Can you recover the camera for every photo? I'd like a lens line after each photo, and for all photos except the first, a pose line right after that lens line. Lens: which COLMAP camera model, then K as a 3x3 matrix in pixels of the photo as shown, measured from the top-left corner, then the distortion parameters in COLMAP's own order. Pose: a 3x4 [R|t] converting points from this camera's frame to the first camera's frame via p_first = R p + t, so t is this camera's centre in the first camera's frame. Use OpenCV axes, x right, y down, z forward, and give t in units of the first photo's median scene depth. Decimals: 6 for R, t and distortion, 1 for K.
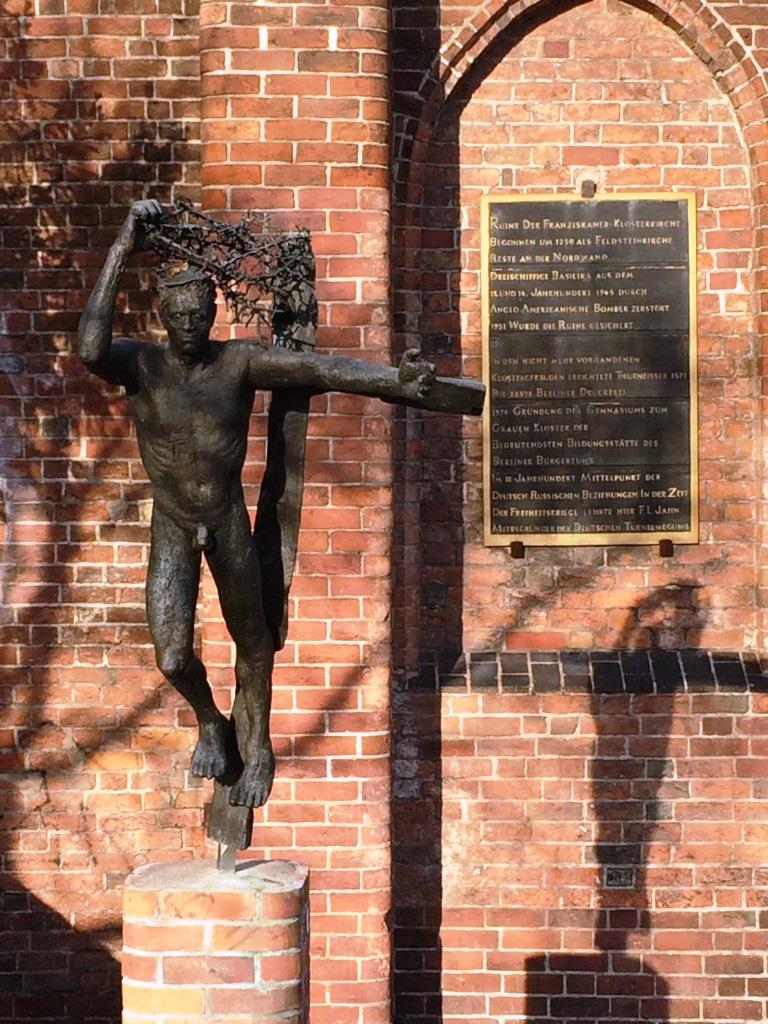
lens RADIAL K [[2517.7, 0, 384.0], [0, 2517.7, 512.0], [0, 0, 1]] dist [0.017627, 0.121878]
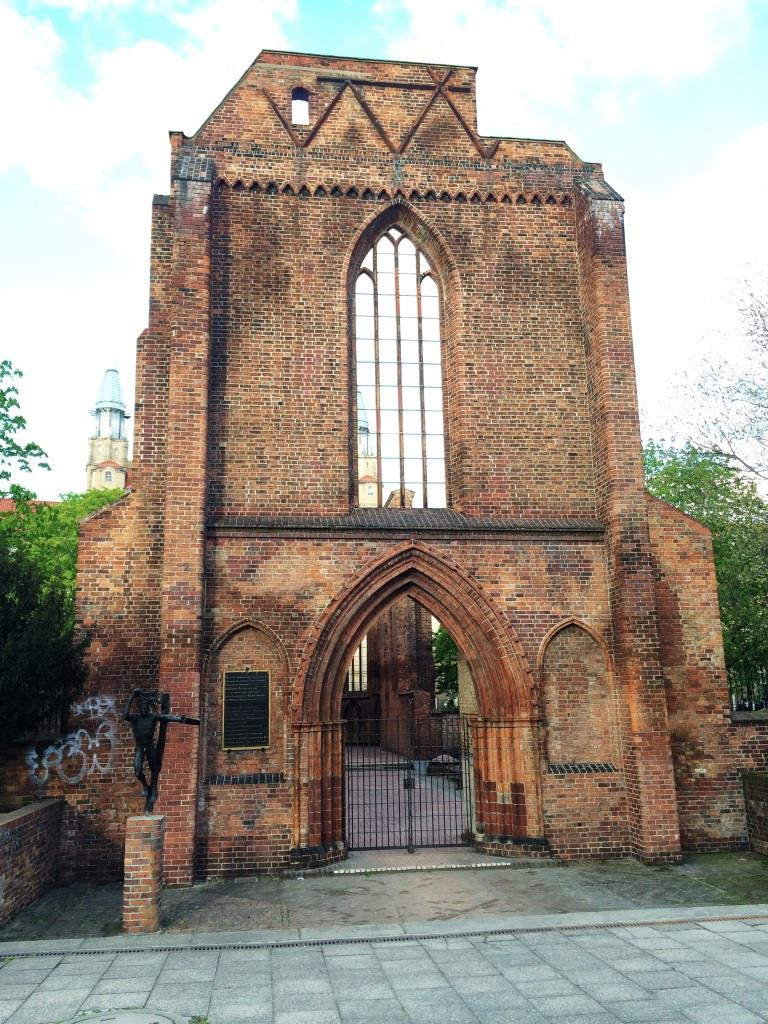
lens RADIAL K [[858.8, 0, 384.0], [0, 858.8, 512.0], [0, 0, 1]] dist [0.041066, 0.000073]
pose [[0.990418, 0.012931, 0.137492, 0.110636], [0.022418, 0.967346, -0.252465, -0.003437], [-0.136267, 0.253128, 0.957788, -0.627160]]
